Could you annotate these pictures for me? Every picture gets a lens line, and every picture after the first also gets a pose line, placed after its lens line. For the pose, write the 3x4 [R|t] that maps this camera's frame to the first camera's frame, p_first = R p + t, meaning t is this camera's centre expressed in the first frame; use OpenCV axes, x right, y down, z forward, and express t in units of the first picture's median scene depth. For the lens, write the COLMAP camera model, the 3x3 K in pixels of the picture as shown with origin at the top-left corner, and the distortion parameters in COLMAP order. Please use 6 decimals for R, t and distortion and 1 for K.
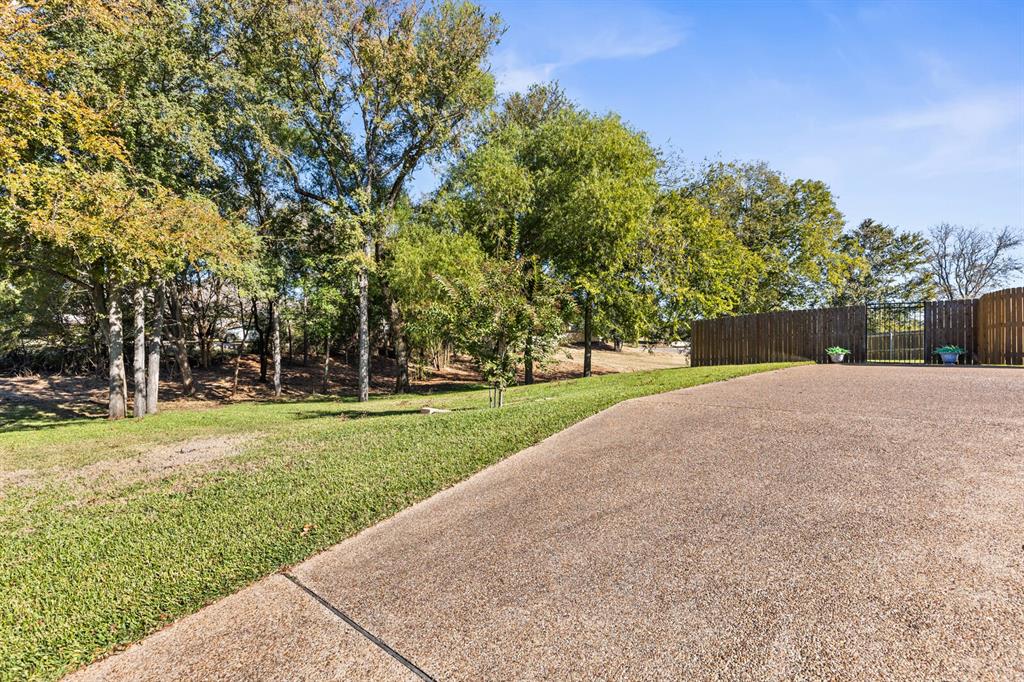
lens RADIAL K [[467.9, 0, 510.2], [0, 467.9, 341.2], [0, 0, 1]] dist [0.003843, 0.000520]
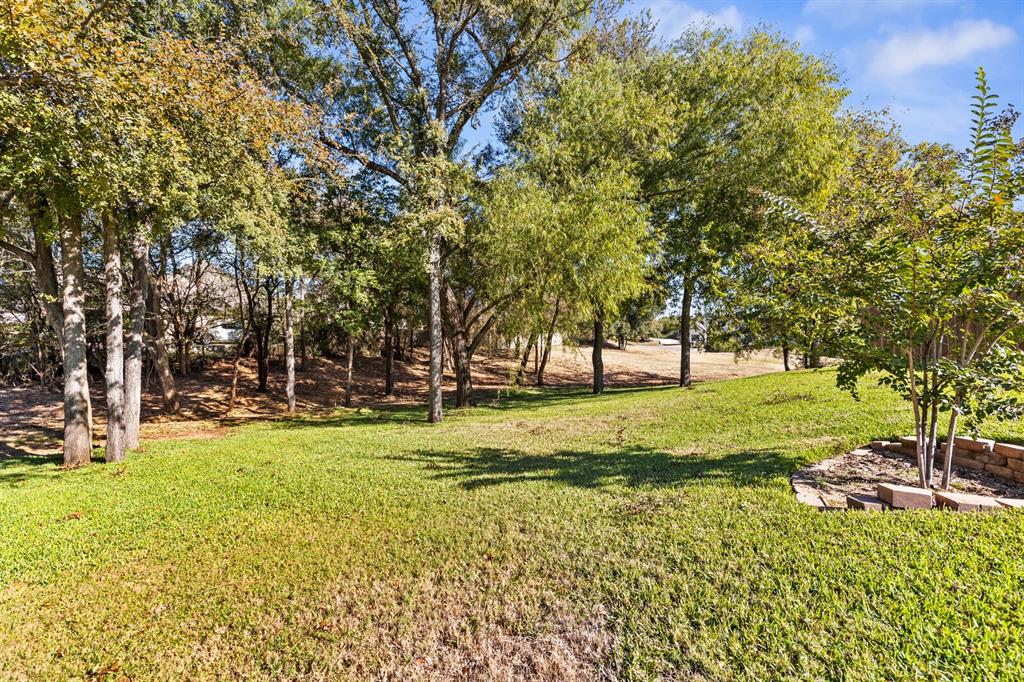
lens RADIAL K [[467.9, 0, 513.9], [0, 467.9, 342.2], [0, 0, 1]] dist [0.003843, 0.000520]
pose [[0.997822, -0.009705, 0.065251, -0.180001], [0.009514, 0.999949, 0.003240, 0.004292], [-0.065279, -0.002612, 0.997864, 0.204537]]
